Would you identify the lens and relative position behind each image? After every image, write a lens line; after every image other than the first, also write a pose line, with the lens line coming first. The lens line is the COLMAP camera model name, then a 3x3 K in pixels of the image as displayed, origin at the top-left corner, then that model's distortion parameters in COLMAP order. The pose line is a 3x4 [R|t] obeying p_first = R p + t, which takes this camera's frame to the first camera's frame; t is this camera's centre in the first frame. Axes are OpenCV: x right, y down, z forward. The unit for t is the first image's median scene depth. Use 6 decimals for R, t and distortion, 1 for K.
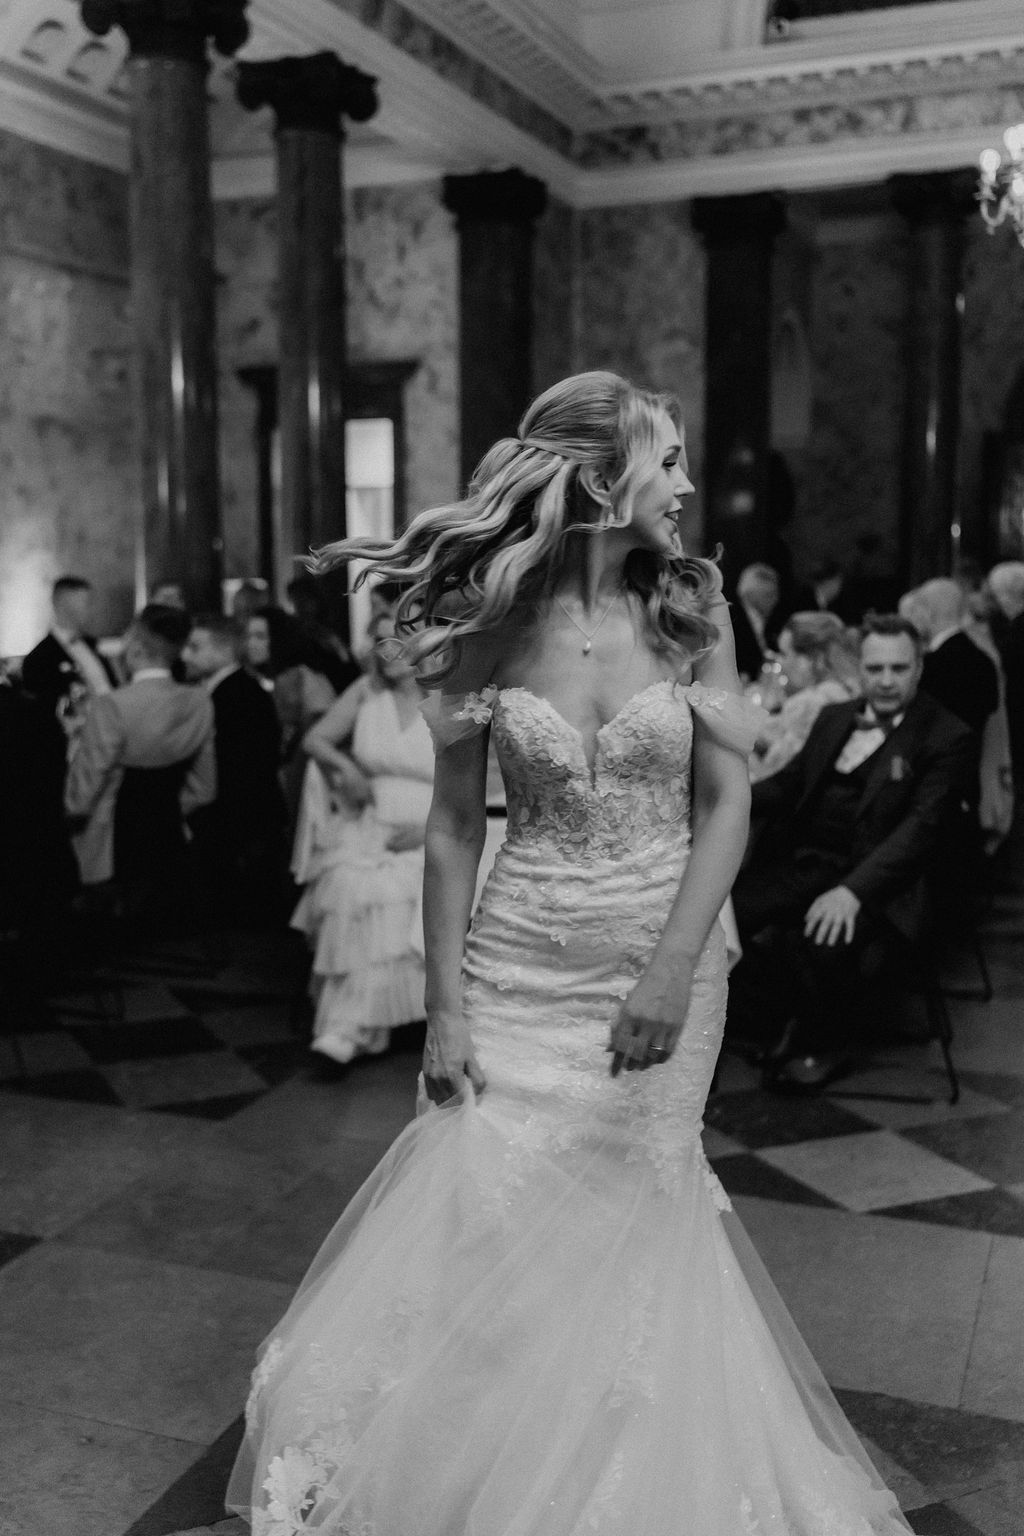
lens RADIAL K [[1608.7, 0, 464.1], [0, 1608.7, 728.9], [0, 0, 1]] dist [-0.000041, -0.005188]
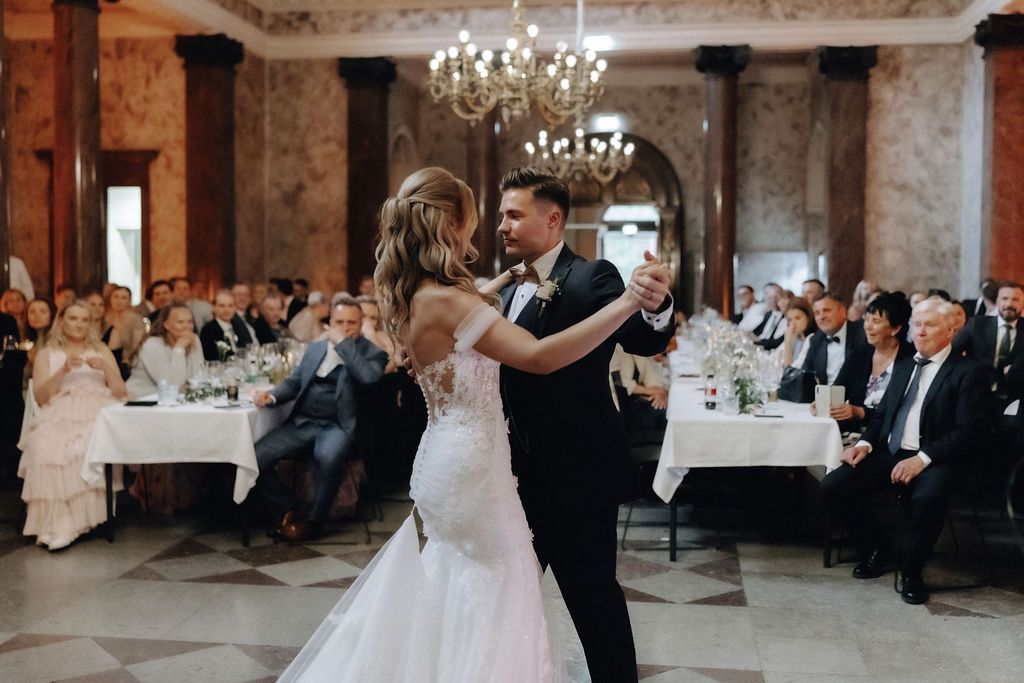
lens RADIAL K [[1100.2, 0, 519.9], [0, 1100.2, 320.8], [0, 0, 1]] dist [-0.000269, 0.006938]
pose [[0.967240, 0.000847, 0.253863, 0.038739], [0.017296, 0.997451, -0.069227, 0.015666], [-0.253275, 0.071350, 0.964760, -0.102105]]
